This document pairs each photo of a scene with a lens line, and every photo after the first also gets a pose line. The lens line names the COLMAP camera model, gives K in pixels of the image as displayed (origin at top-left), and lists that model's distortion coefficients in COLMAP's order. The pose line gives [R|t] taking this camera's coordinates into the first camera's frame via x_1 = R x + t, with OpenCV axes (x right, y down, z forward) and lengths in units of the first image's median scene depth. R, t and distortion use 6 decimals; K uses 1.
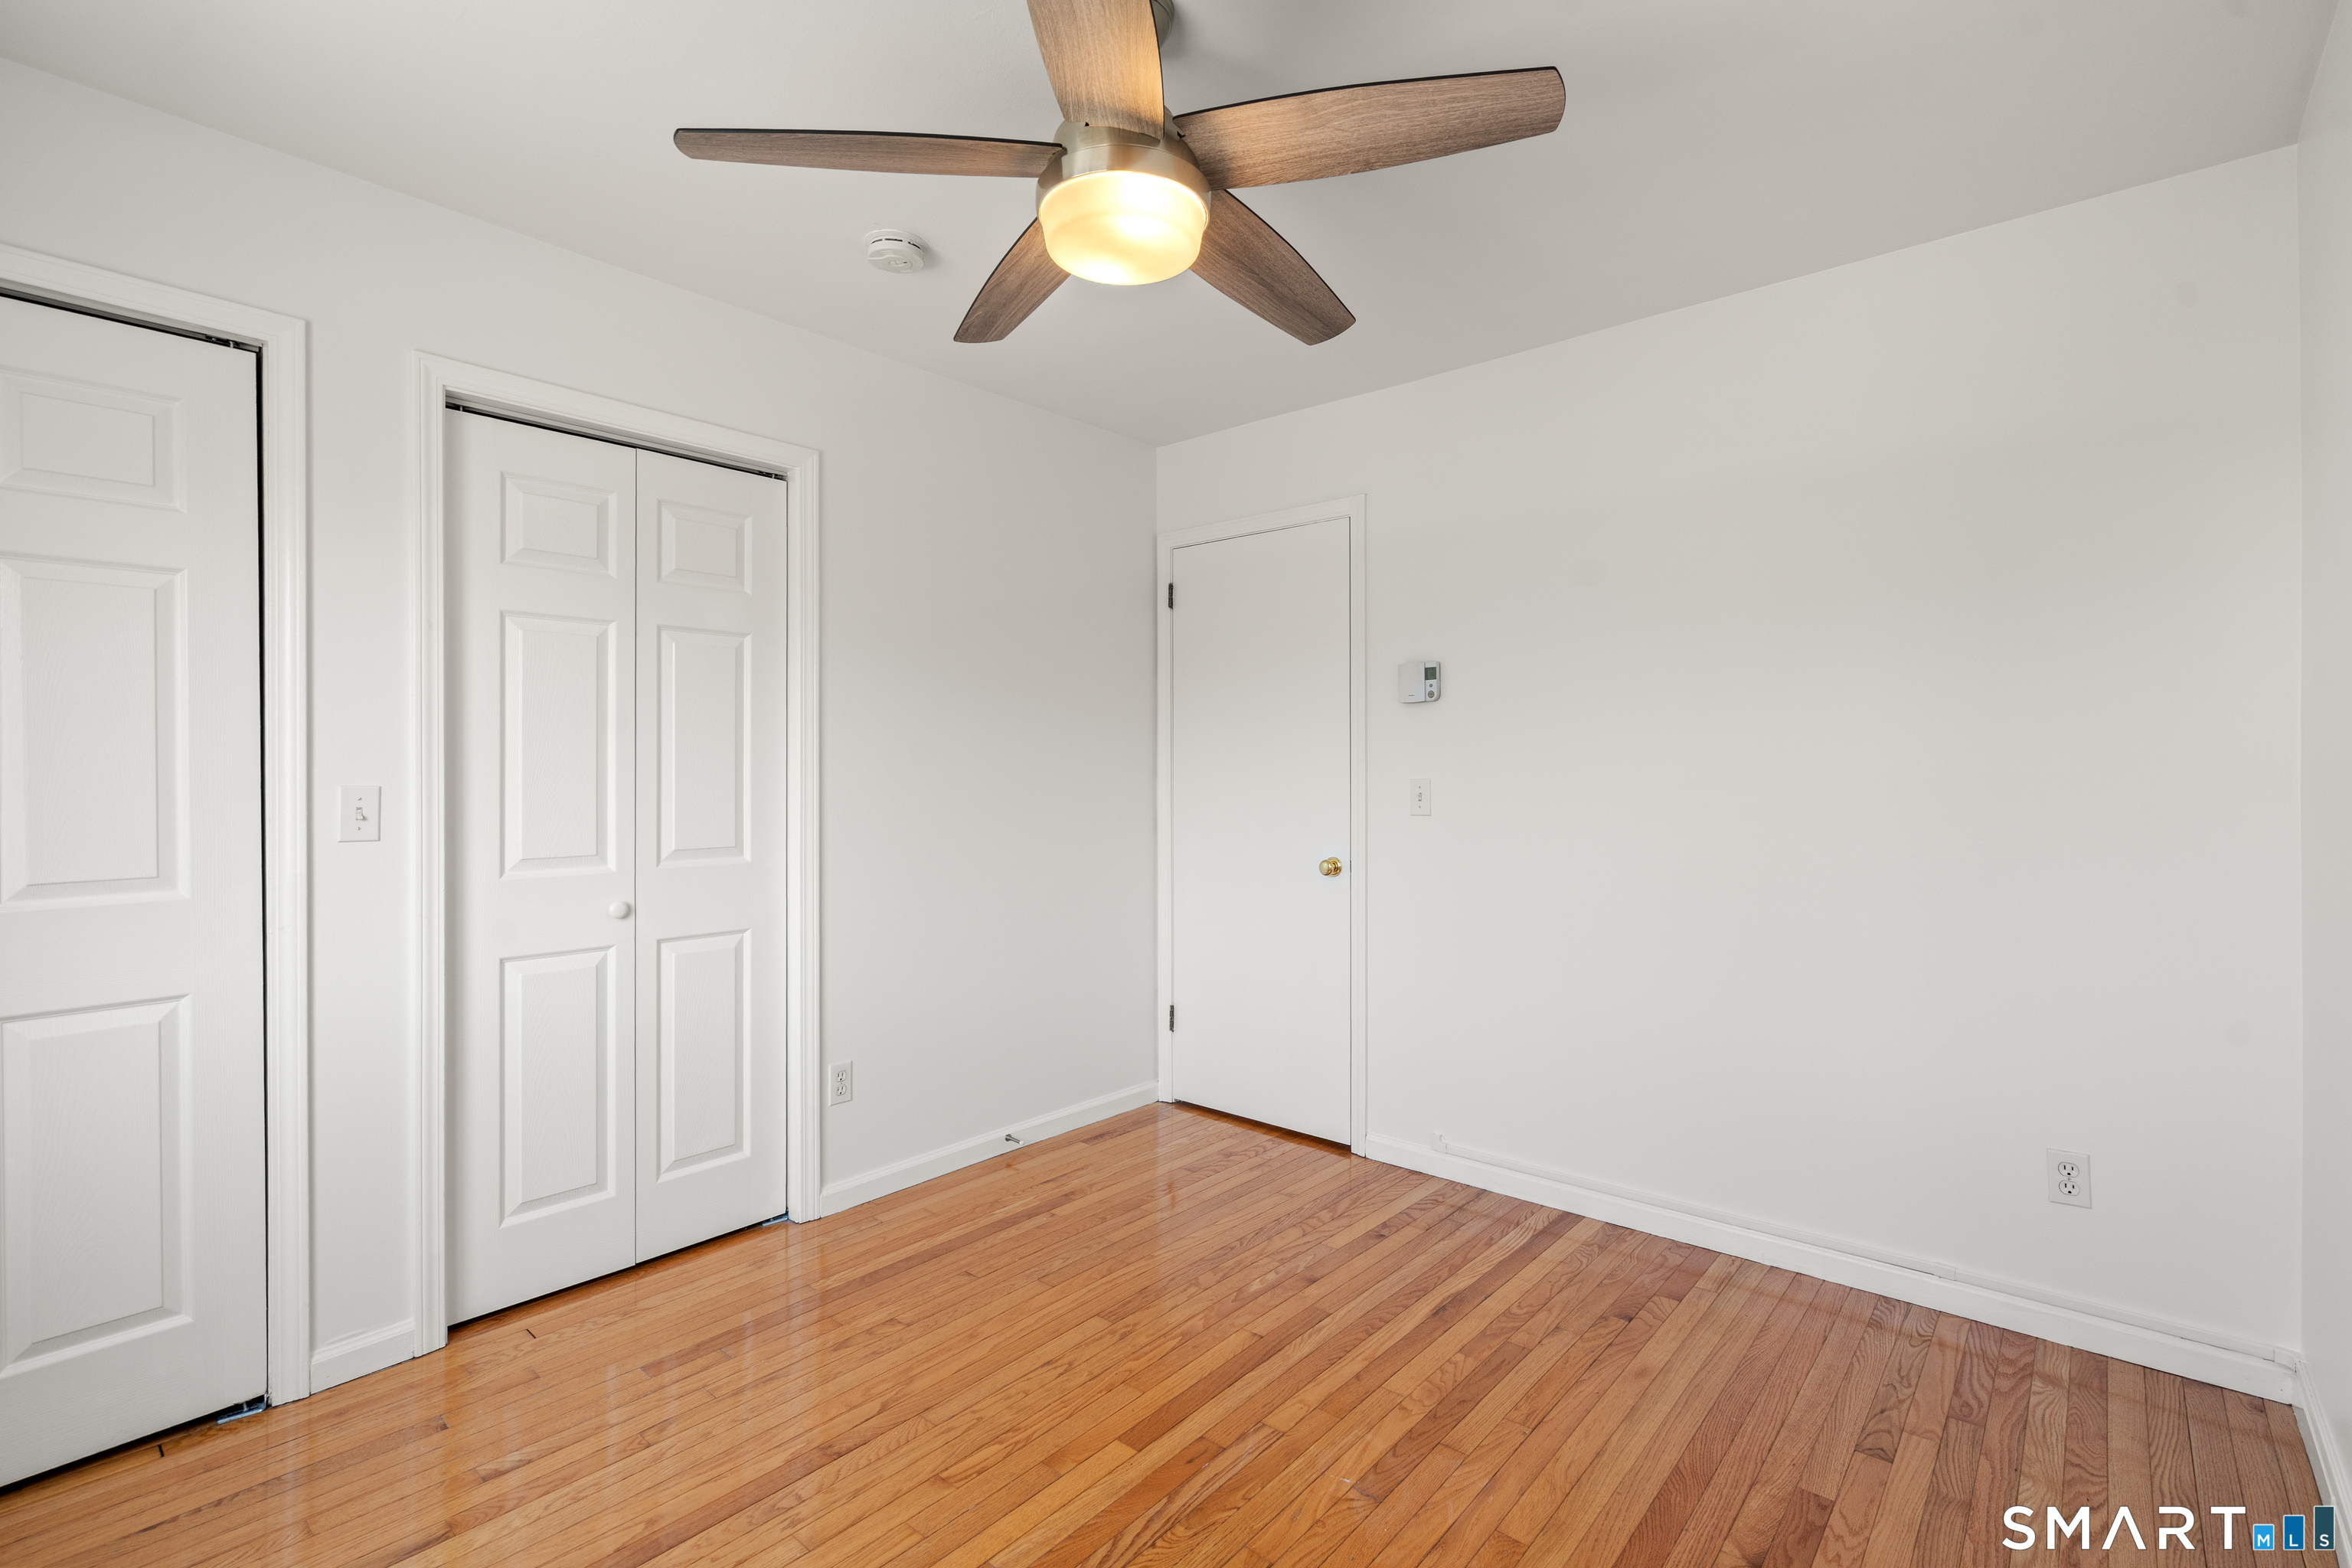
lens RADIAL K [[1085.0, 0, 1171.4], [0, 1085.0, 773.8], [0, 0, 1]] dist [-0.001476, 0.000619]
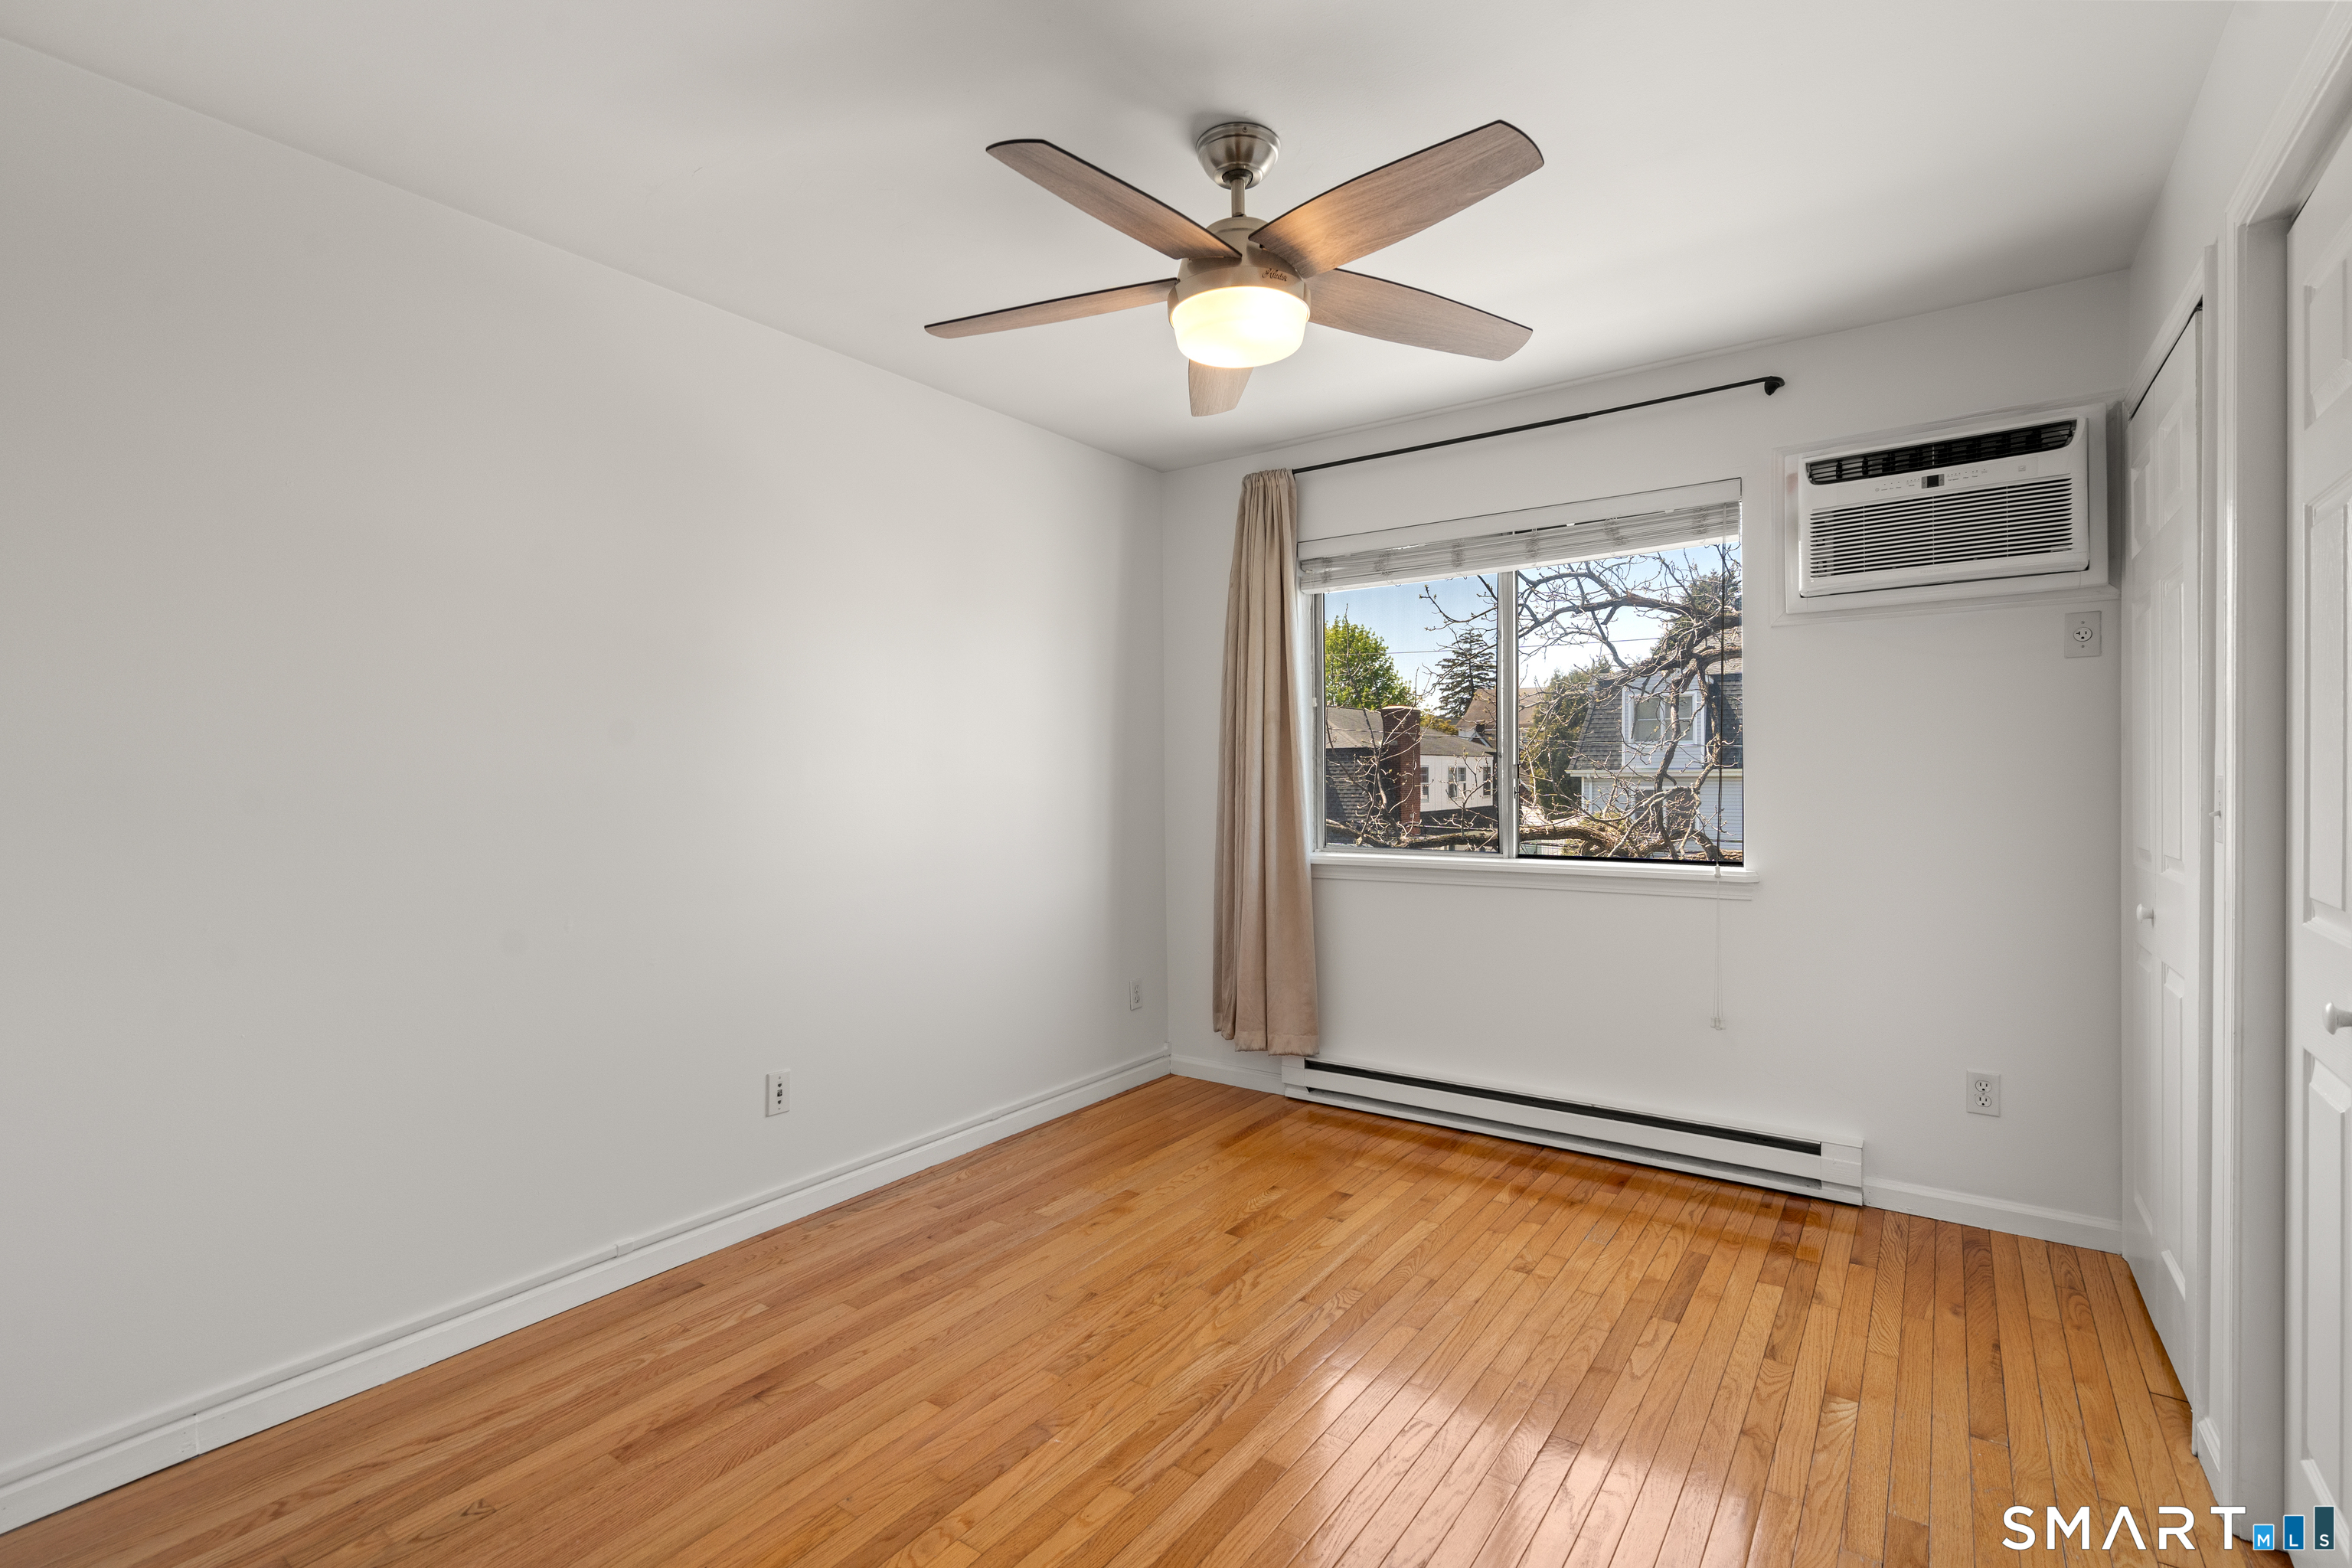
lens RADIAL K [[1085.0, 0, 1163.7], [0, 1085.0, 788.8], [0, 0, 1]] dist [-0.001476, 0.000619]
pose [[-0.996210, 0.012108, -0.086130, 0.137668], [0.010604, 0.999784, 0.017899, -0.002738], [0.086328, 0.016918, -0.996123, 1.992193]]
